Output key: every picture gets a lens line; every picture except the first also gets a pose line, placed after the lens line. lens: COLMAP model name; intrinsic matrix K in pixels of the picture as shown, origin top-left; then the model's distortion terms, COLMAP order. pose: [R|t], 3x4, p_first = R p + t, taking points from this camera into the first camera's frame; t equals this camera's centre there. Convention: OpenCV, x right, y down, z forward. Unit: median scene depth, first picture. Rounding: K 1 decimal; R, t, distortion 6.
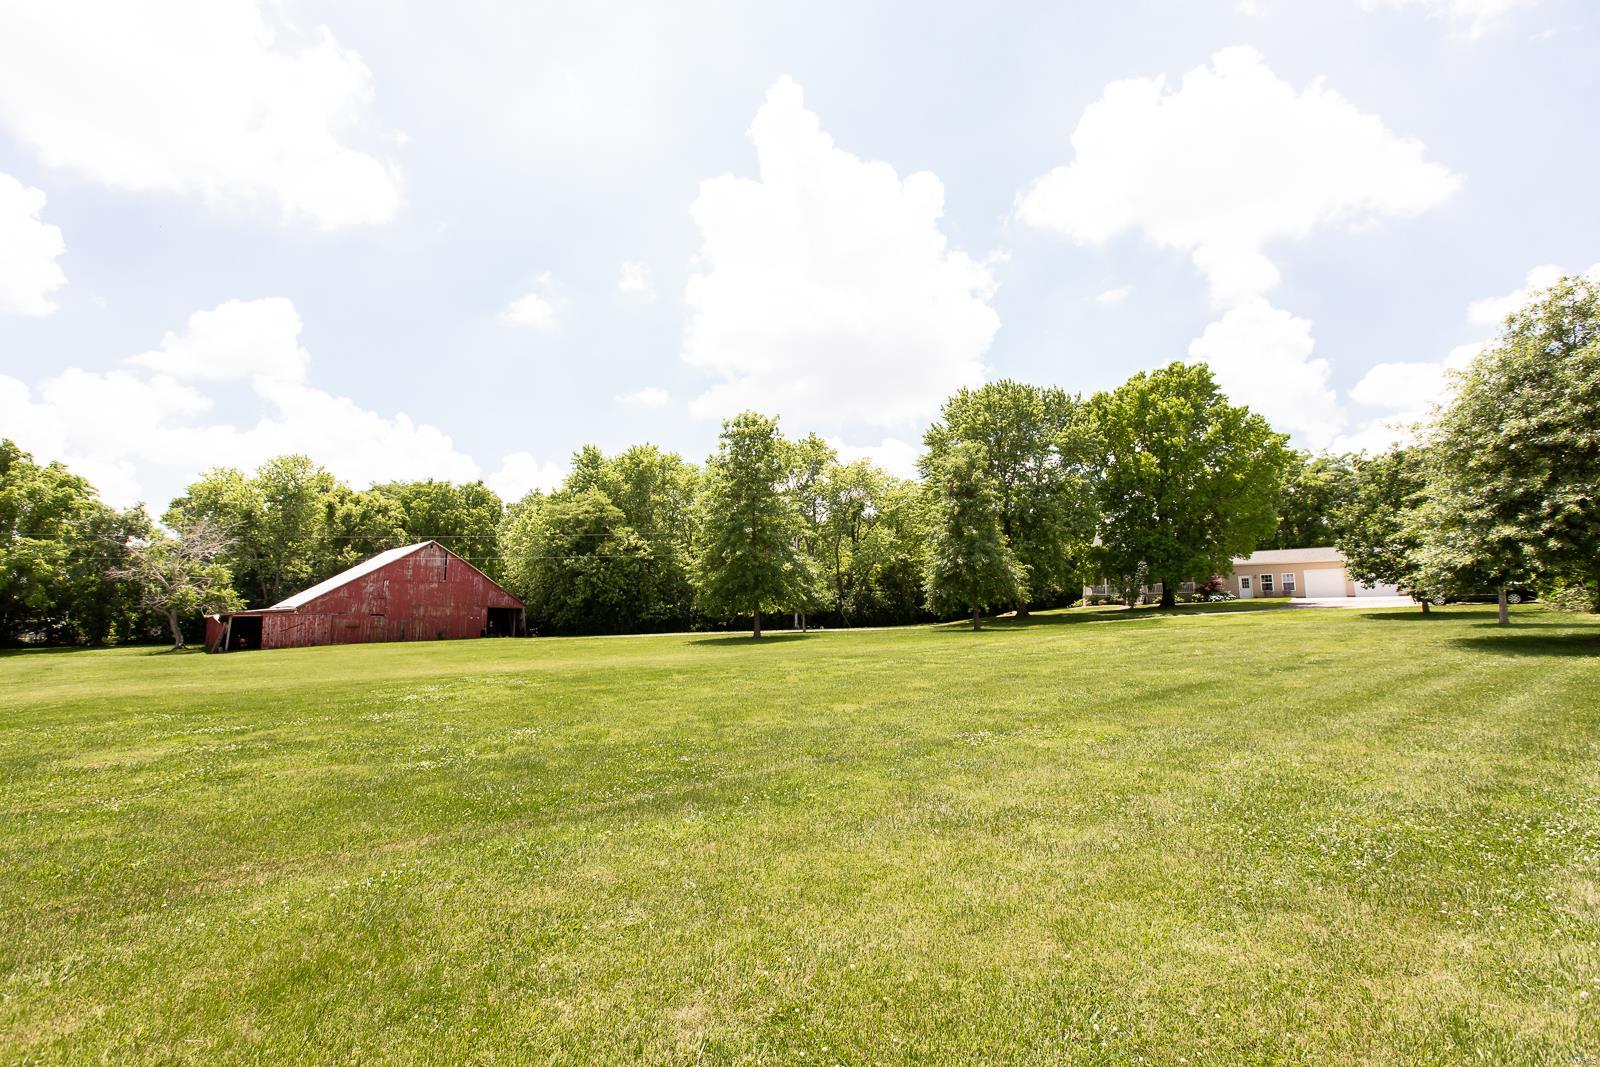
lens RADIAL K [[712.7, 0, 784.1], [0, 712.7, 533.6], [0, 0, 1]] dist [-0.005129, -0.000531]
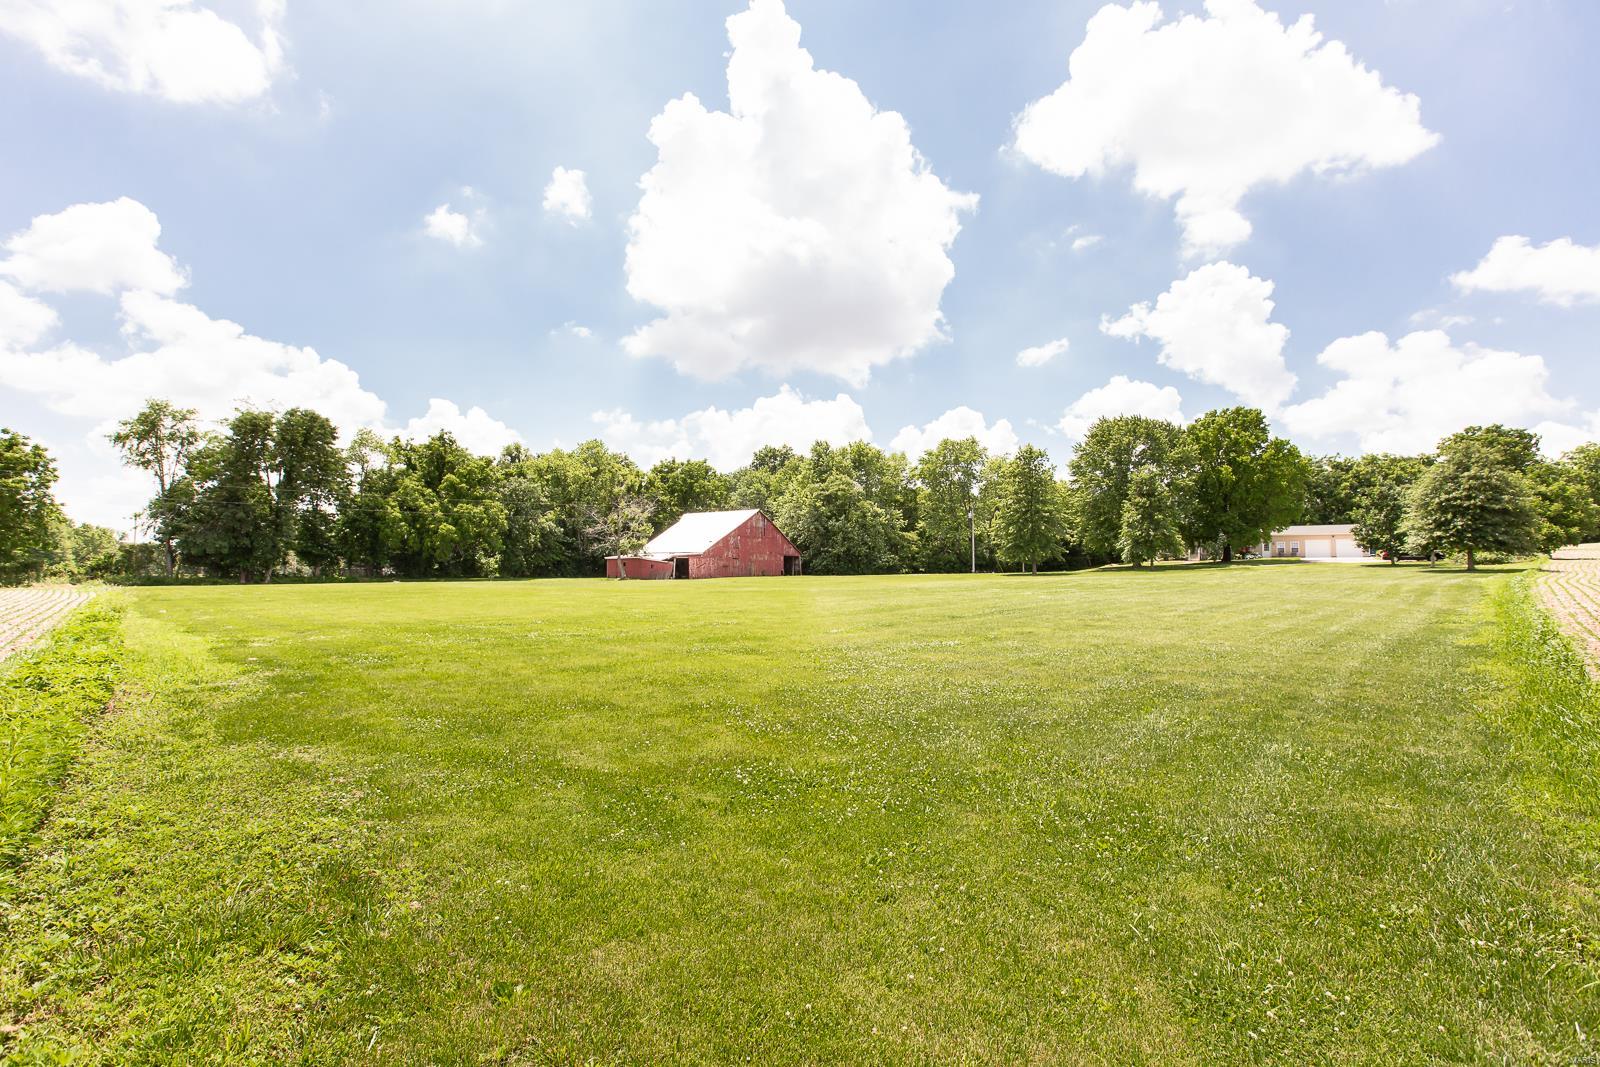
lens RADIAL K [[759.6, 0, 800.0], [0, 759.6, 557.9], [0, 0, 1]] dist [0.004070, 0.000538]
pose [[0.991381, 0.013259, 0.130341, -0.646587], [-0.025449, 0.995405, 0.092311, -0.039895], [-0.128519, -0.094832, 0.987162, -0.574205]]
